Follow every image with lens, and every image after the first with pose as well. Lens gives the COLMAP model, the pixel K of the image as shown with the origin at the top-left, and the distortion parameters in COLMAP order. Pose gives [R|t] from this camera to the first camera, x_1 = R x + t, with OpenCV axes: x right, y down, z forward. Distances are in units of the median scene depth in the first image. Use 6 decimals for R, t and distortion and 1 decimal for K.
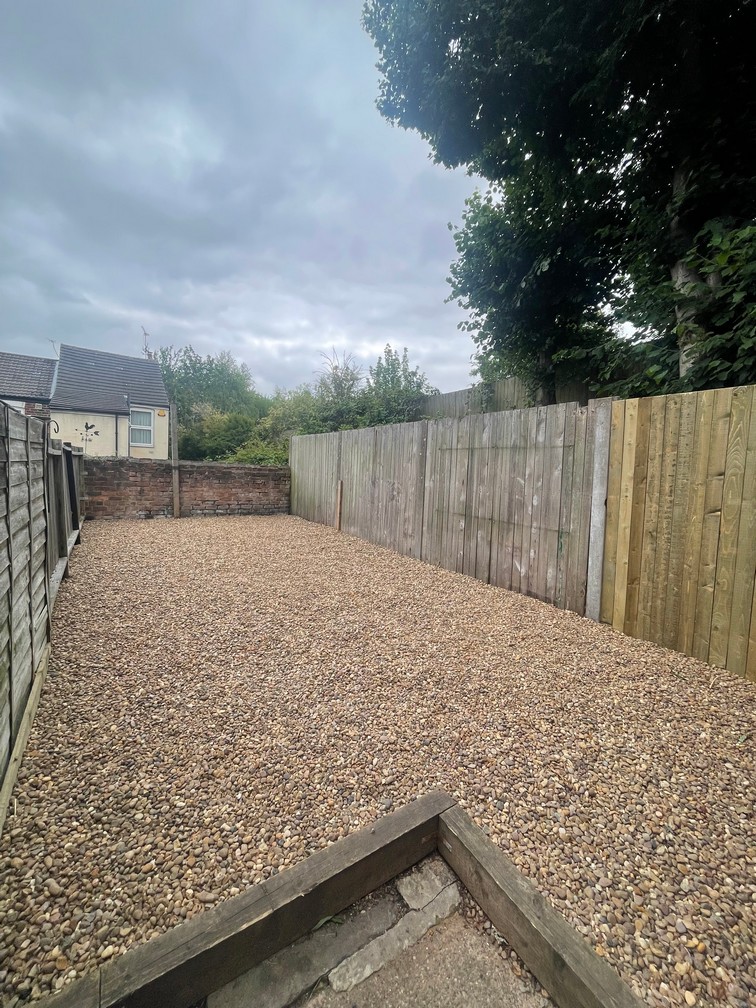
lens RADIAL K [[408.4, 0, 374.2], [0, 408.4, 499.5], [0, 0, 1]] dist [-0.001677, 0.000553]
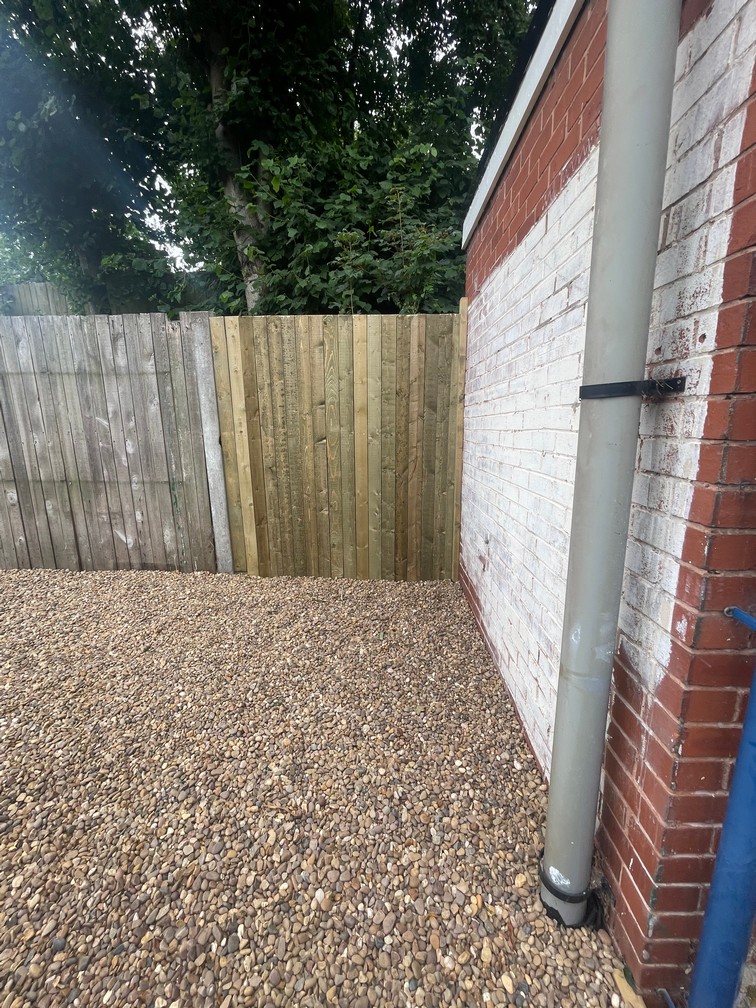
lens RADIAL K [[408.4, 0, 374.2], [0, 408.4, 499.5], [0, 0, 1]] dist [-0.001677, 0.000553]
pose [[0.565739, -0.205650, 0.798528, 0.035742], [0.090638, 0.978042, 0.187666, -0.003764], [-0.819588, -0.033793, 0.571956, 0.240283]]
